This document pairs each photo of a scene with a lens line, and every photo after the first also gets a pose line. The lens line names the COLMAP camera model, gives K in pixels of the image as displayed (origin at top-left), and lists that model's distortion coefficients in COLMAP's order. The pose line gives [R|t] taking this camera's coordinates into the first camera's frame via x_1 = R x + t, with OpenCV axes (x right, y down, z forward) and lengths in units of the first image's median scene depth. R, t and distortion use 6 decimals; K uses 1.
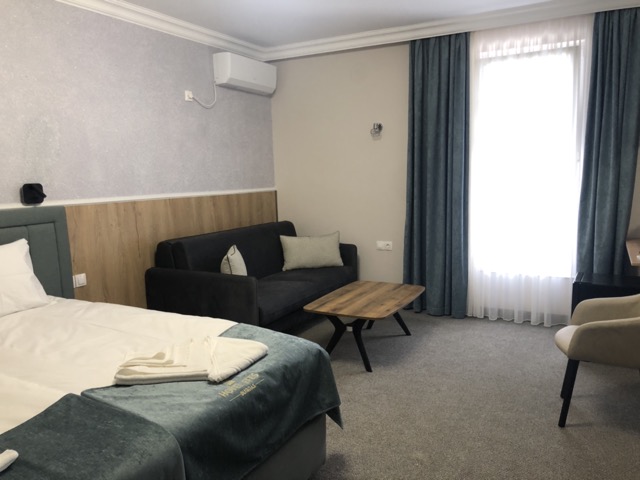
lens RADIAL K [[525.6, 0, 320.8], [0, 525.6, 238.8], [0, 0, 1]] dist [0.026484, -0.031259]
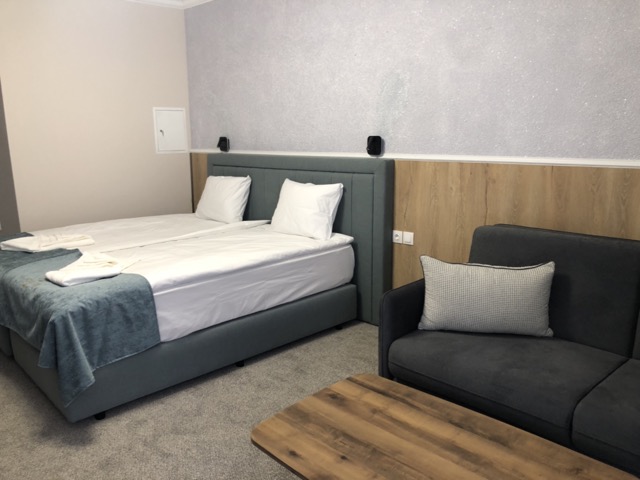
lens RADIAL K [[525.6, 0, 320.0], [0, 525.6, 240.0], [0, 0, 1]] dist [0.026484, -0.031259]
pose [[-0.296234, 0.218184, -0.929861, 0.428006], [-0.102203, 0.960728, 0.257986, -0.132176], [0.949631, 0.171459, -0.262302, 0.964990]]
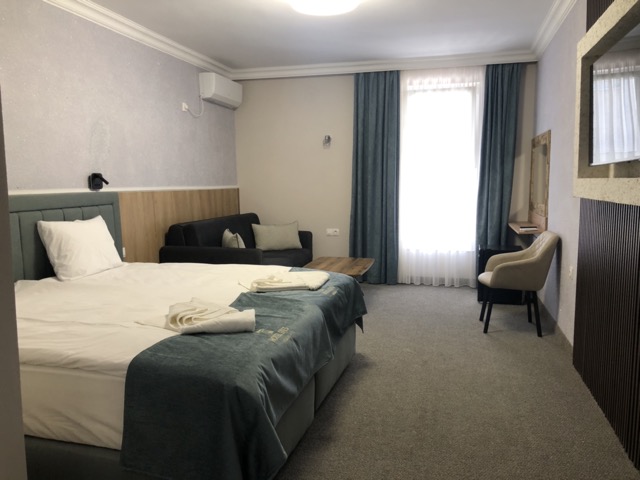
lens RADIAL K [[525.6, 0, 320.7], [0, 525.6, 241.1], [0, 0, 1]] dist [0.026484, -0.031259]
pose [[0.971642, -0.009731, 0.236256, -0.258879], [0.013577, 0.999800, -0.014657, 0.066584], [-0.236066, 0.017450, 0.971580, -0.274799]]
